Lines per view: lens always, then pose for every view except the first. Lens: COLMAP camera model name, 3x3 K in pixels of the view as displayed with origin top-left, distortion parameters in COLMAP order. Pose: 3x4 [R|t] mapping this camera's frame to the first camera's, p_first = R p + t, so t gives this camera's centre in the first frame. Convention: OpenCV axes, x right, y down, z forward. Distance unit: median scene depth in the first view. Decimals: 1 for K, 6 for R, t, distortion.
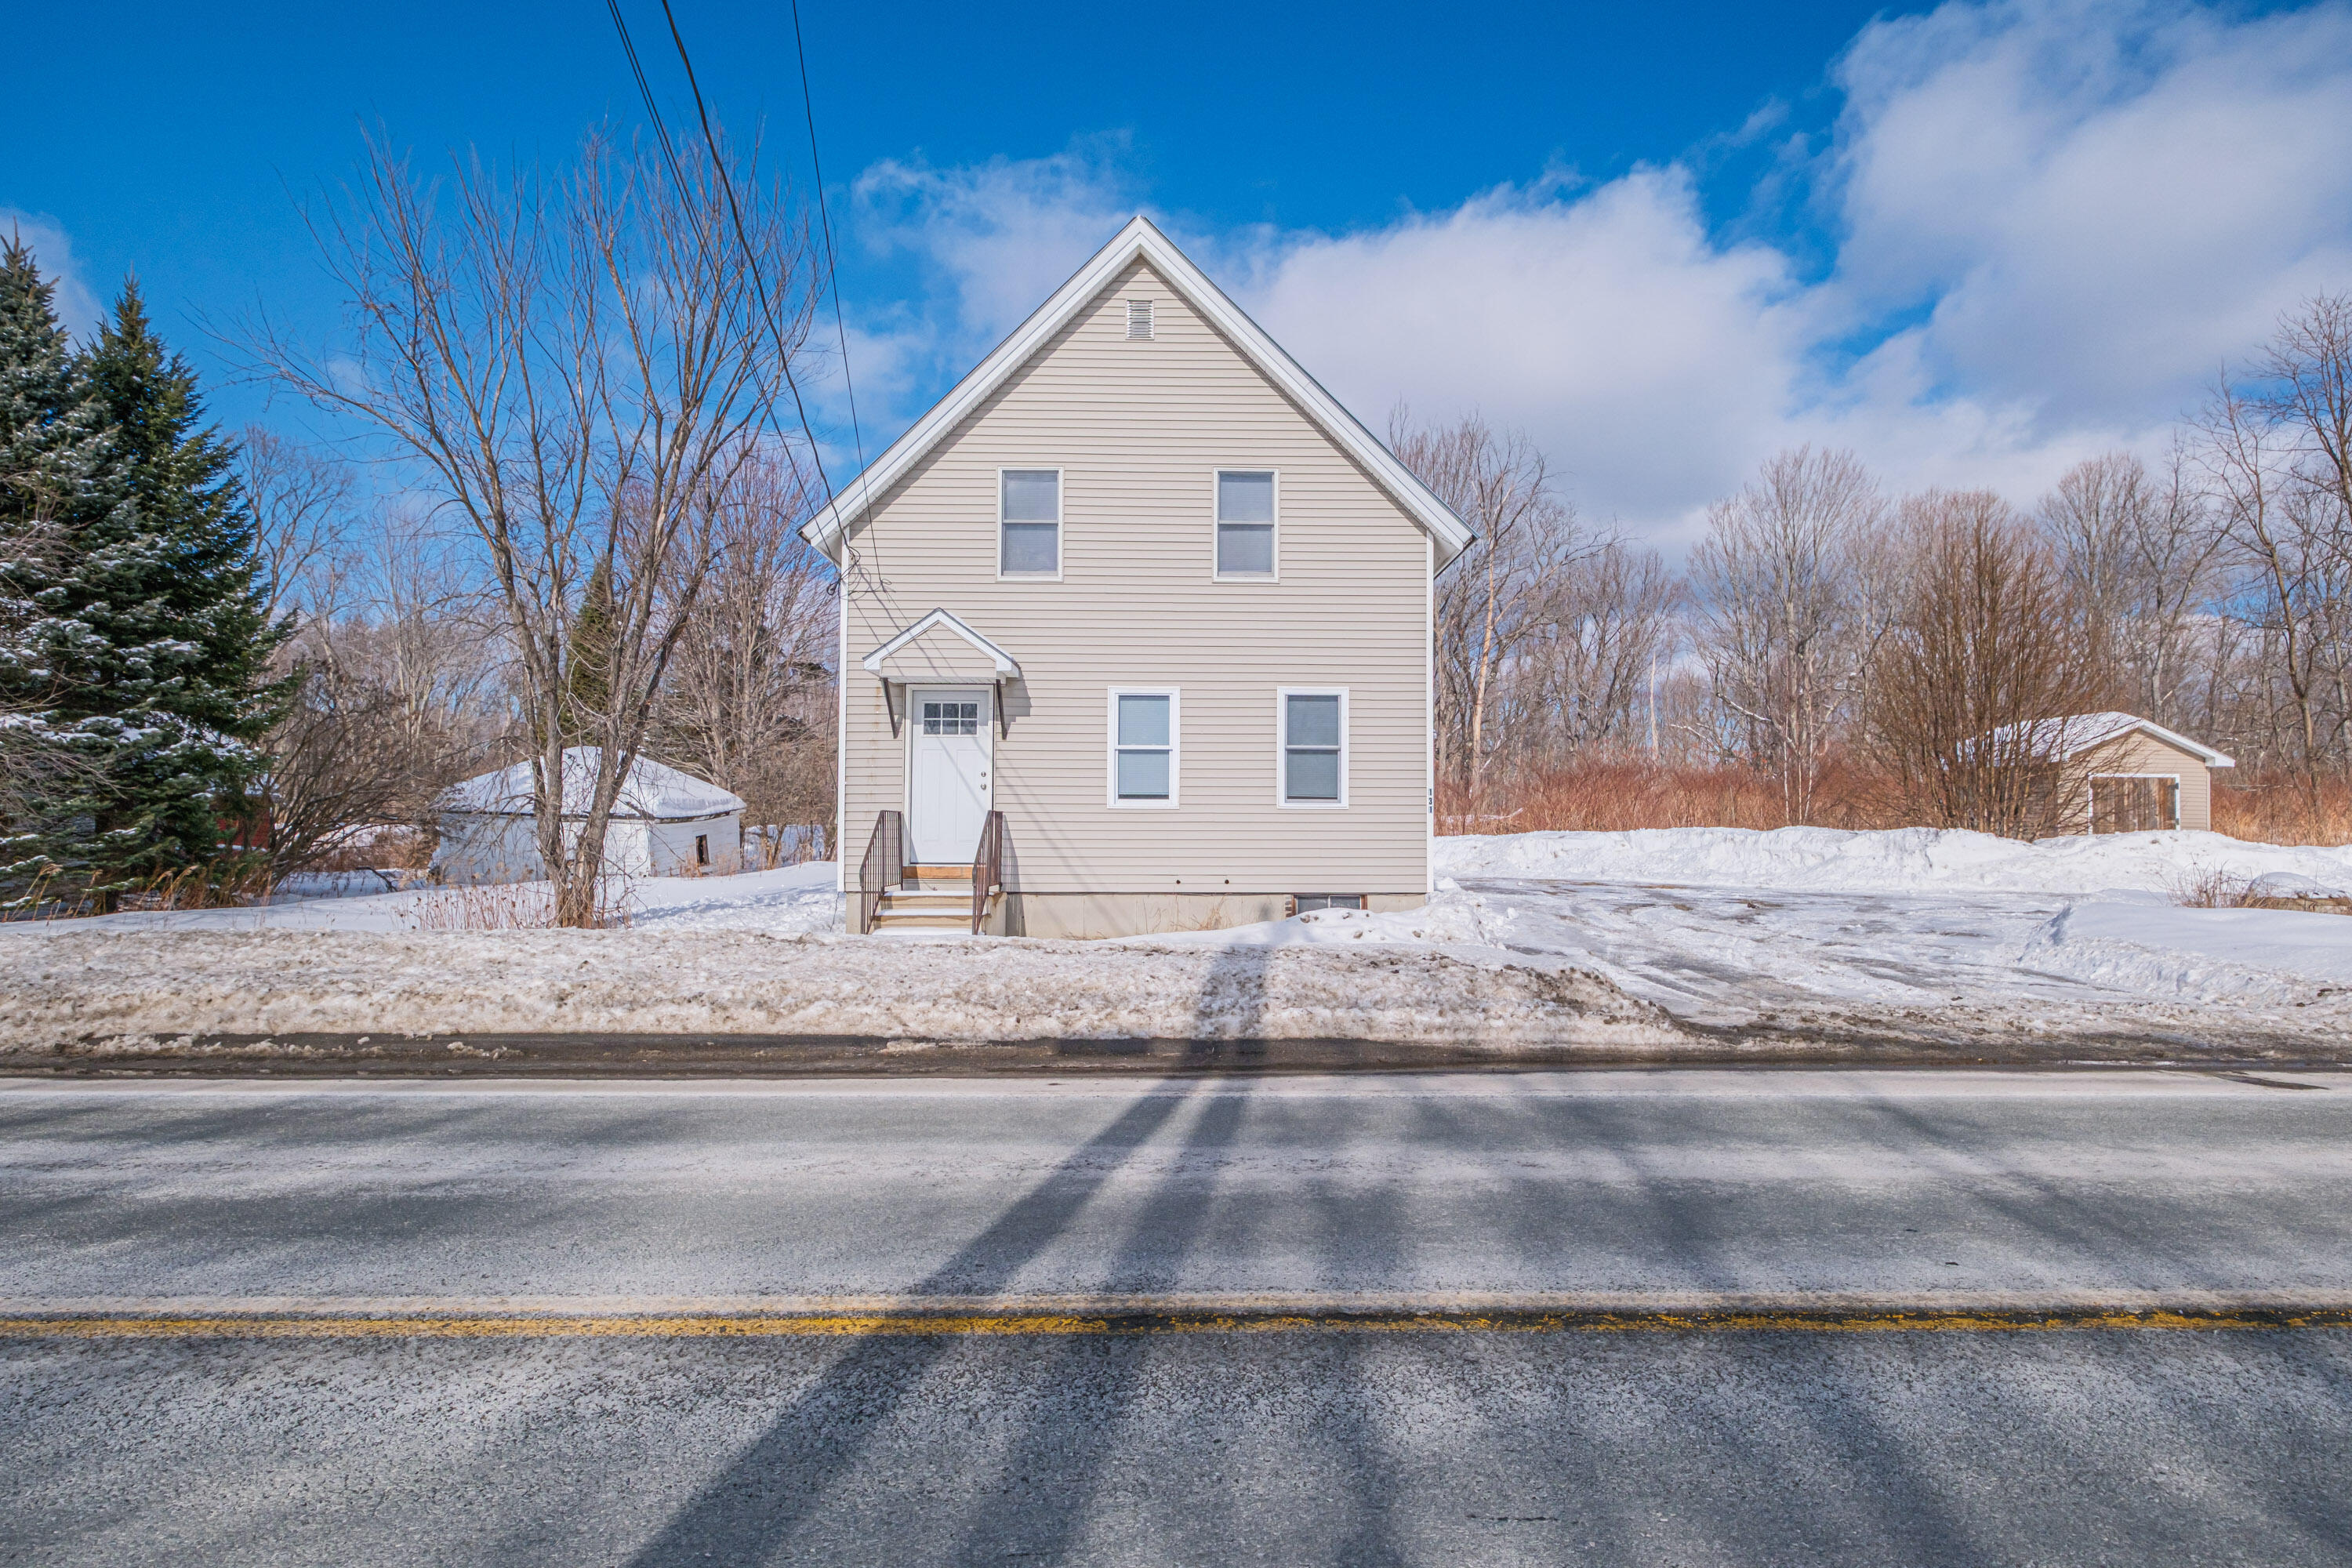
lens RADIAL K [[1328.5, 0, 1177.4], [0, 1328.5, 792.6], [0, 0, 1]] dist [-0.050220, 0.000217]
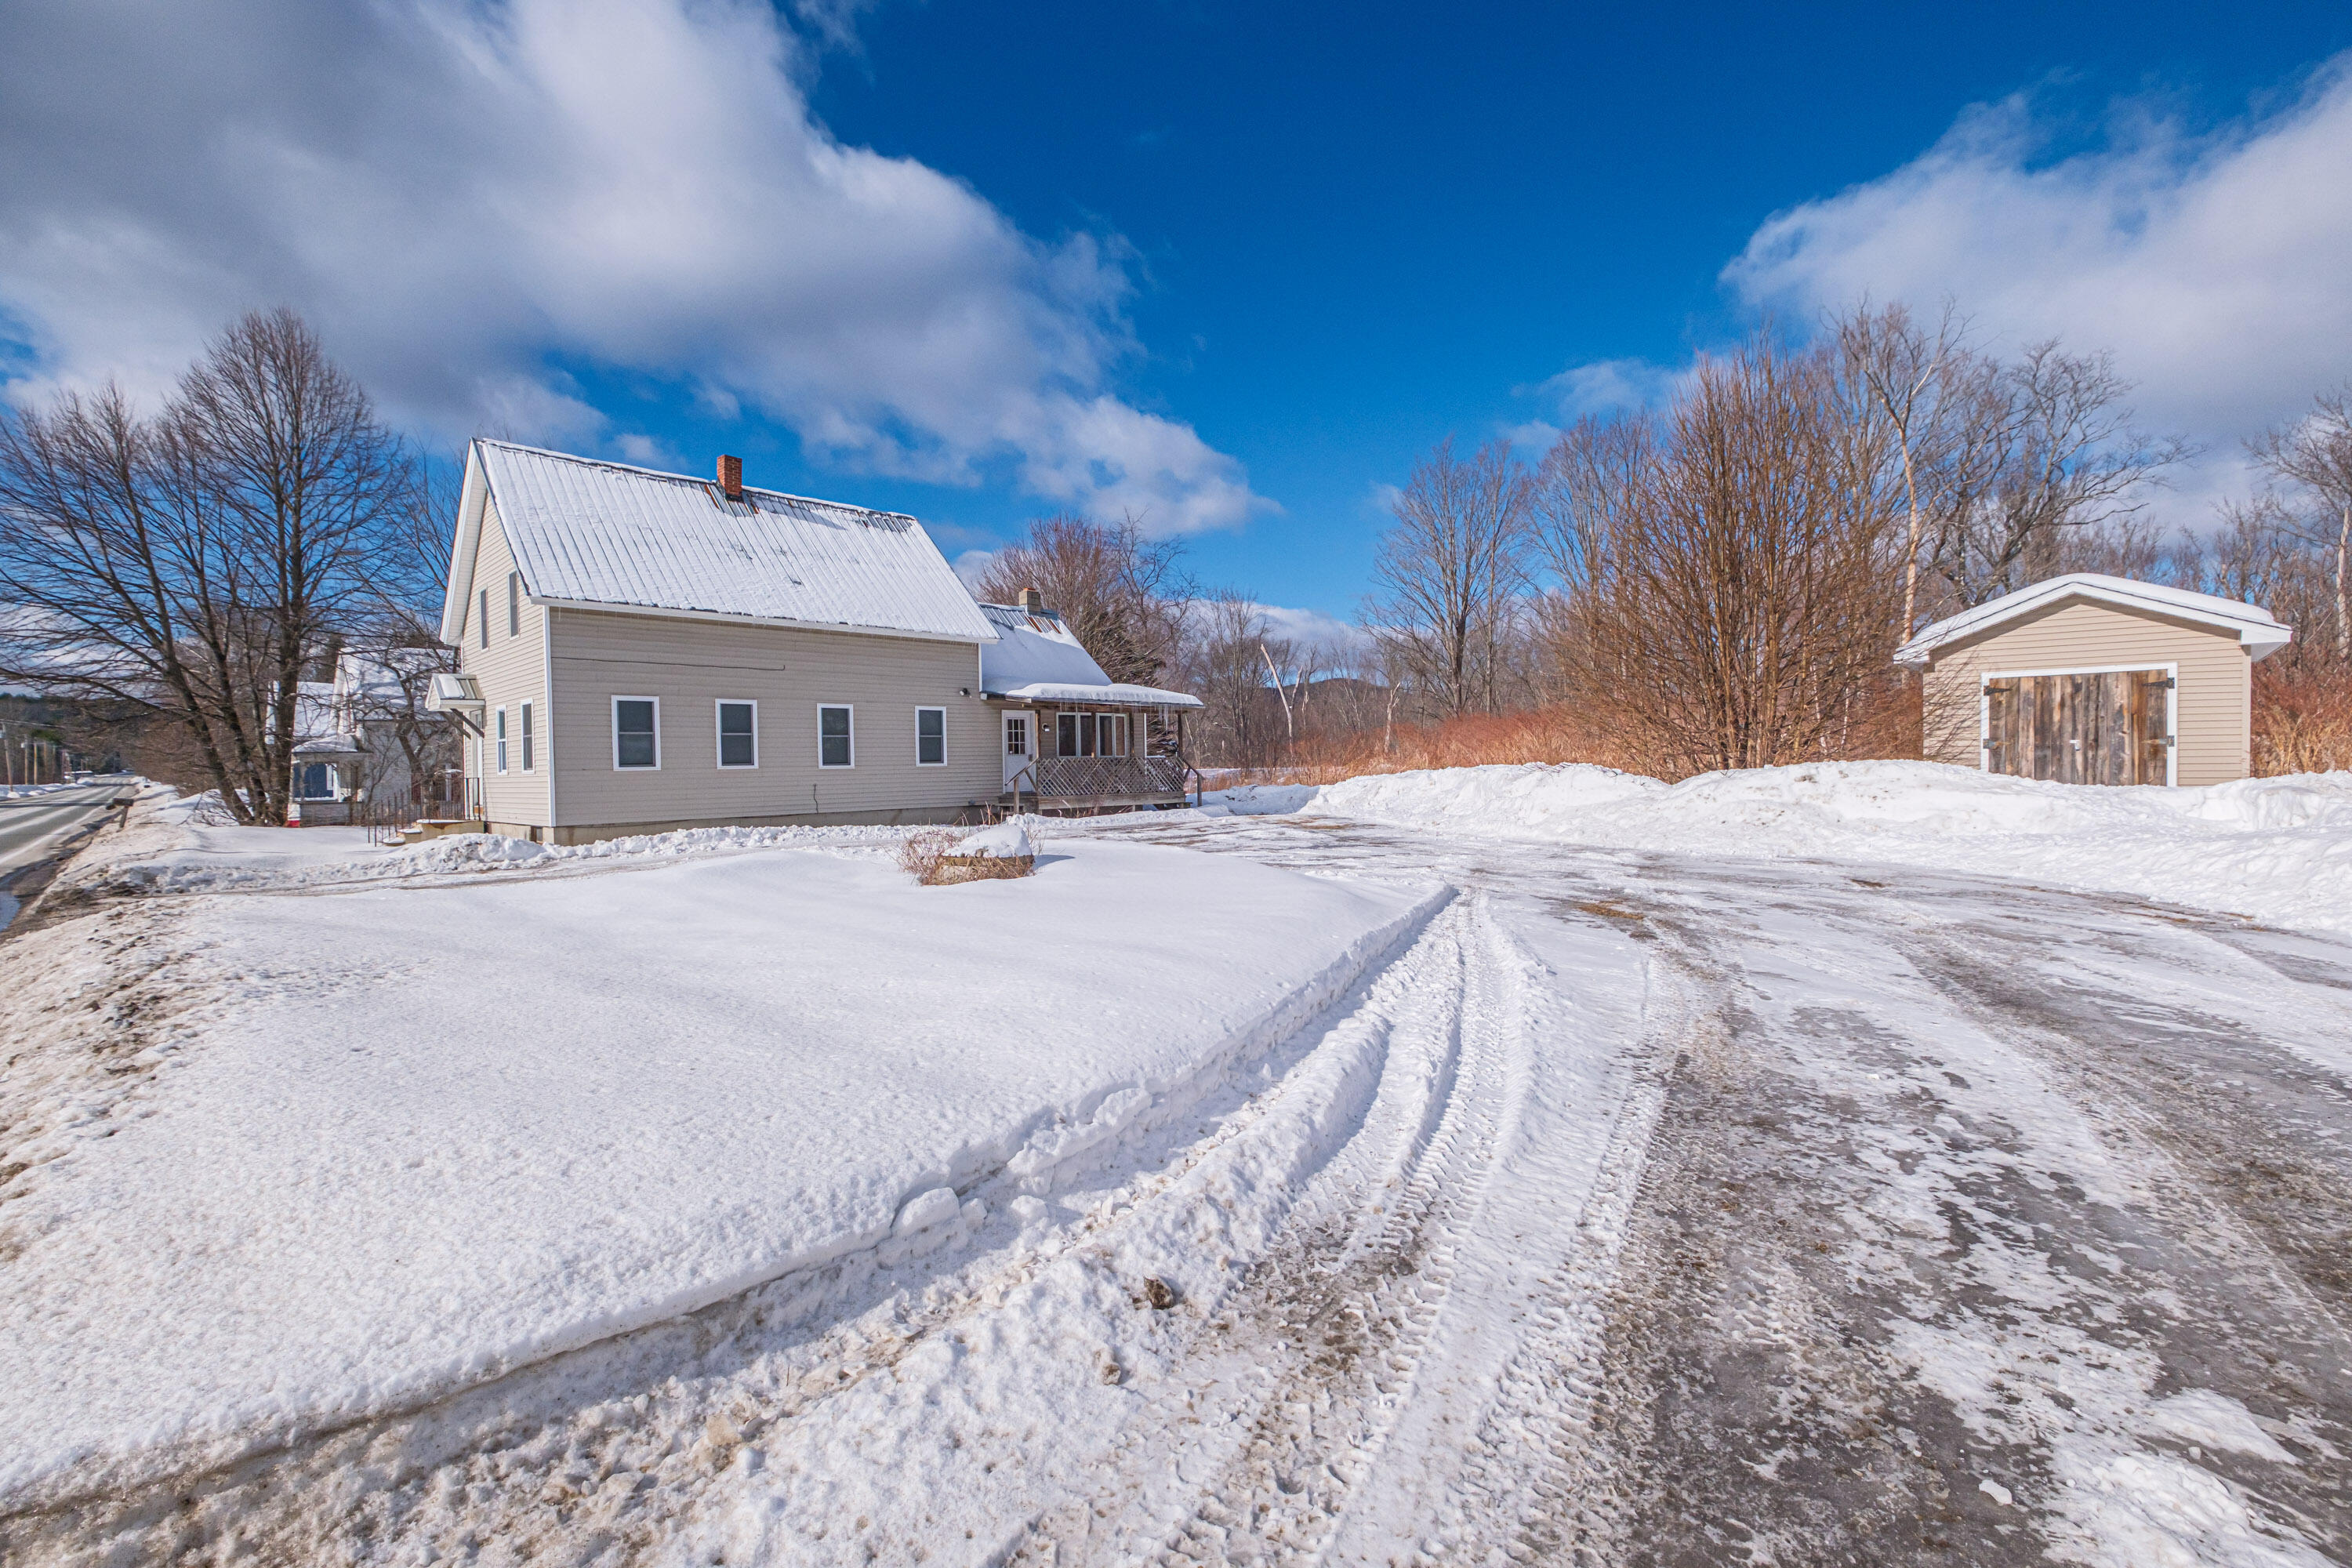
lens RADIAL K [[996.5, 0, 1179.0], [0, 996.5, 771.1], [0, 0, 1]] dist [-0.000848, -0.004883]
pose [[0.725264, -0.017036, -0.688260, 1.546382], [0.039479, 0.999078, 0.016871, 0.020784], [0.687338, -0.039408, 0.725268, 0.679449]]
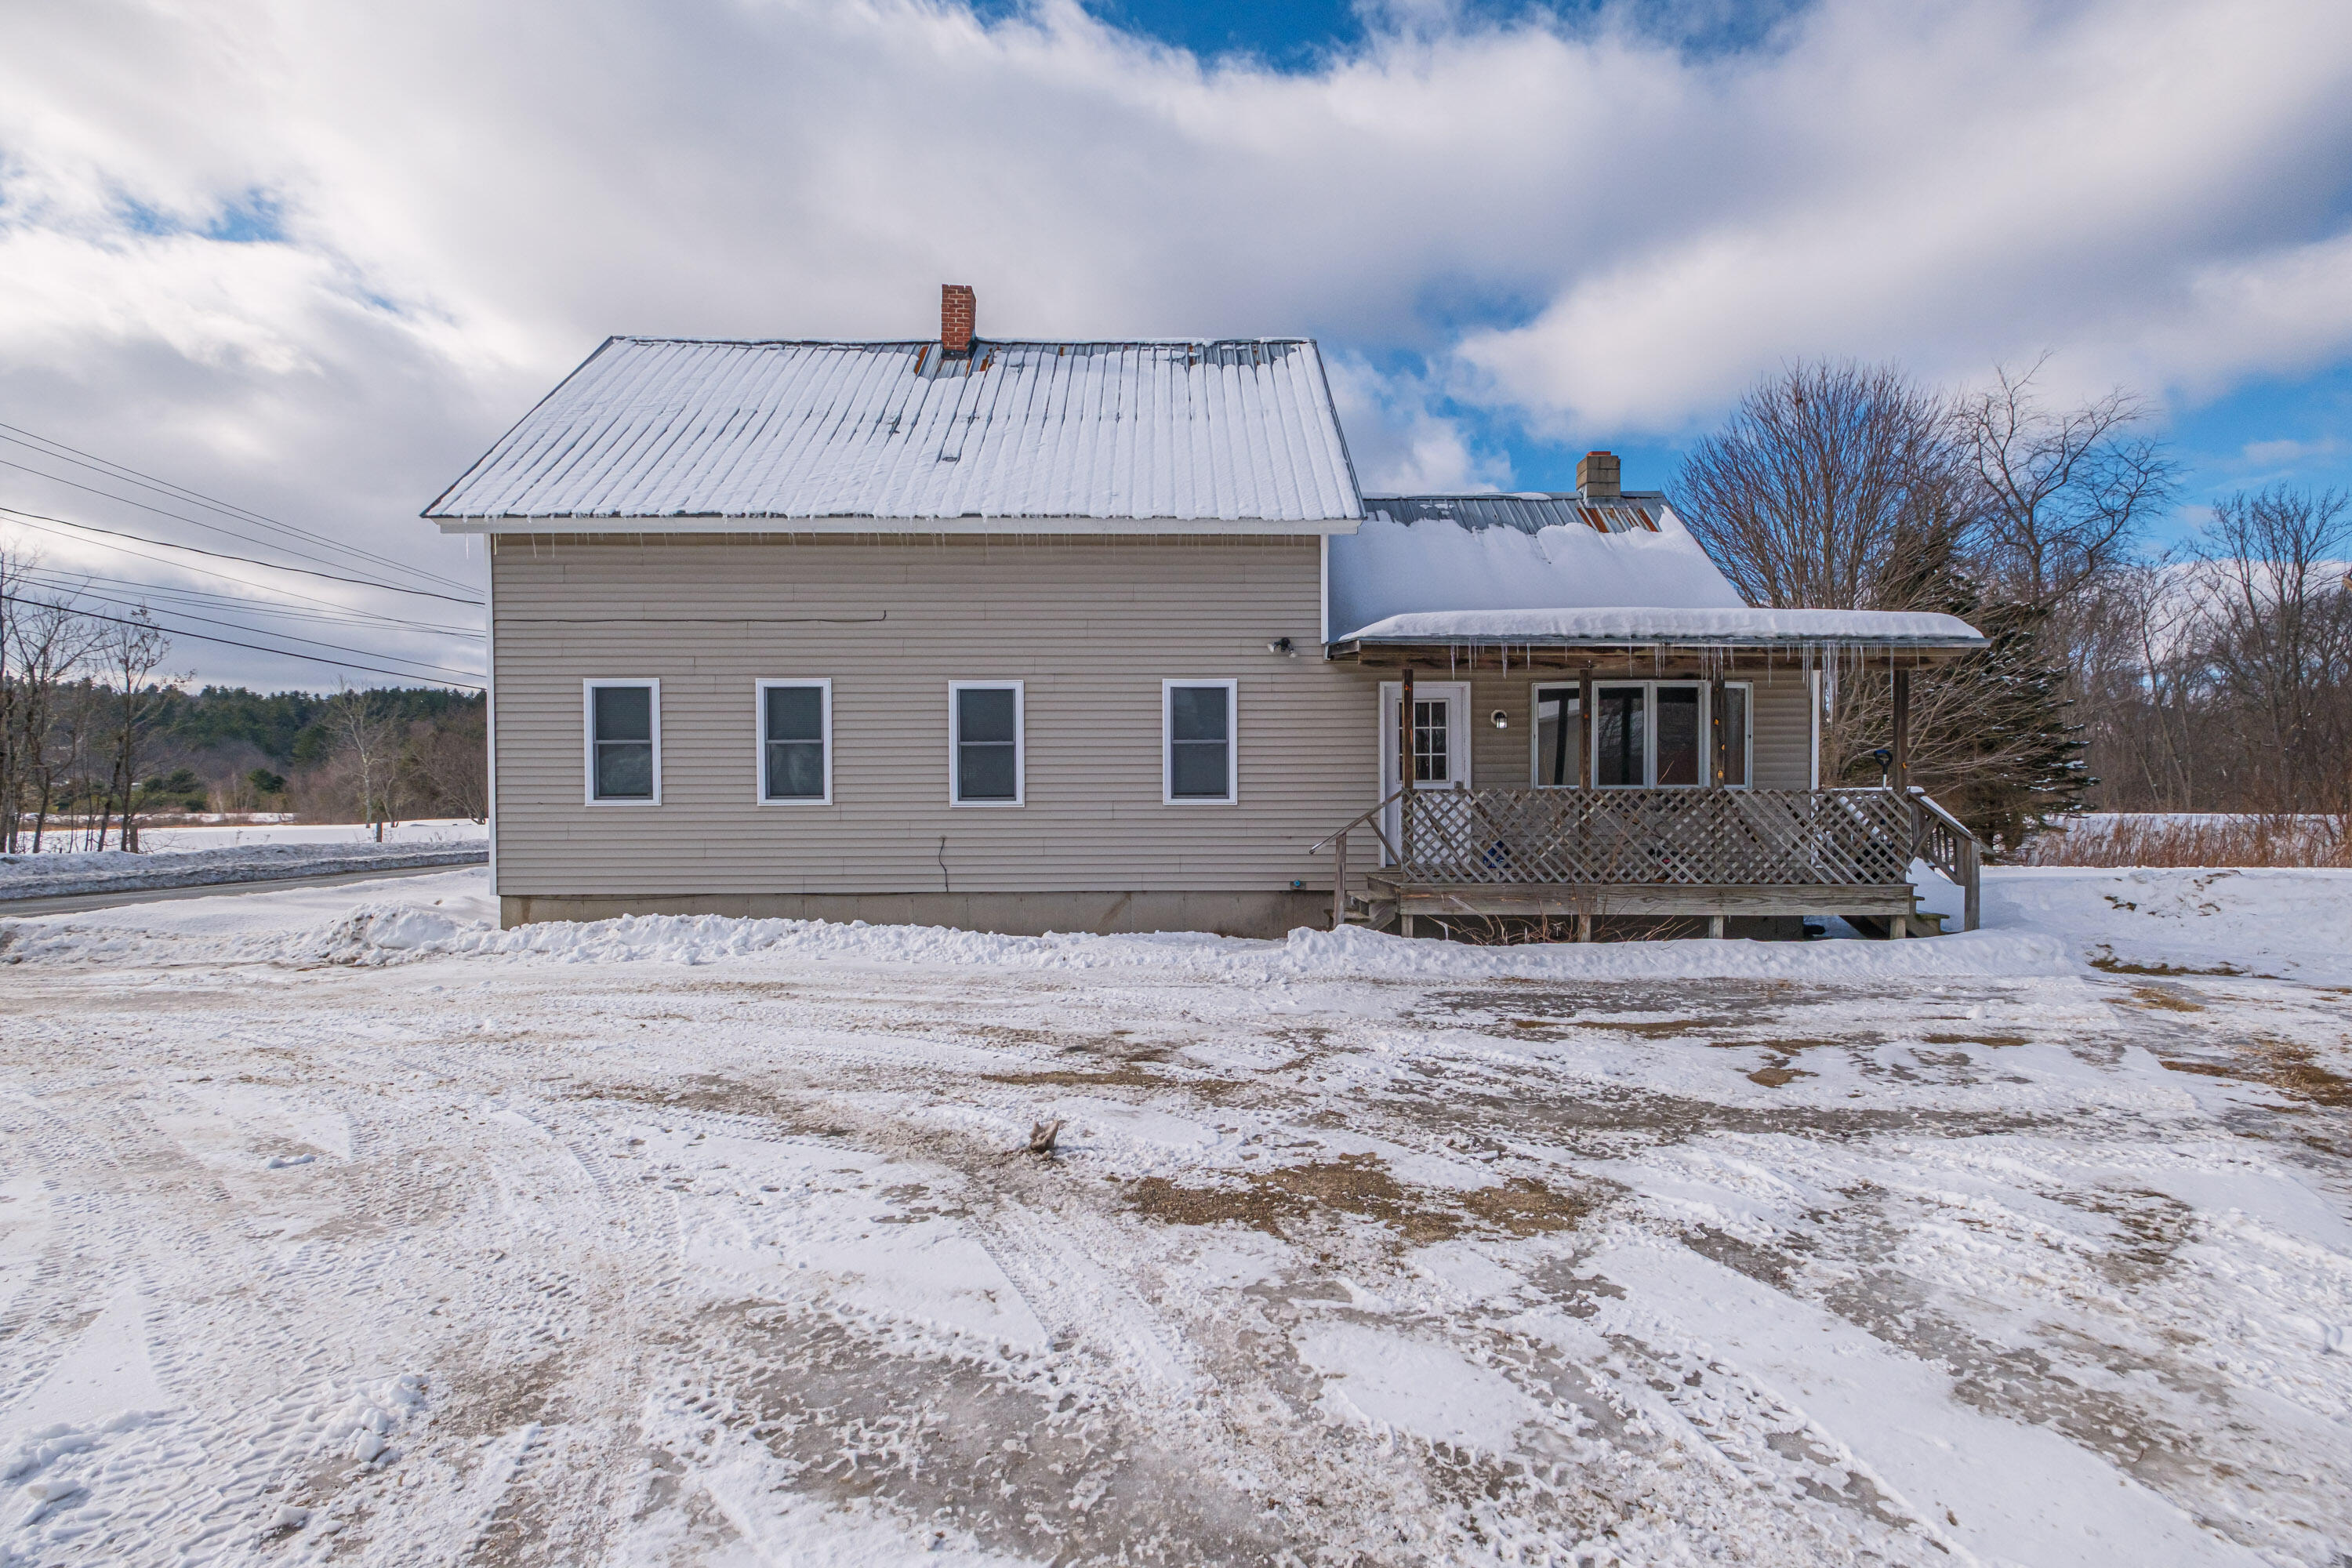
lens RADIAL K [[1022.2, 0, 1179.8], [0, 1022.2, 813.1], [0, 0, 1]] dist [-0.001877, -0.003043]
pose [[0.030081, -0.000628, -0.999547, 0.938159], [0.025547, 0.999674, 0.000141, 0.030091], [0.999221, -0.025540, 0.030087, 1.530260]]
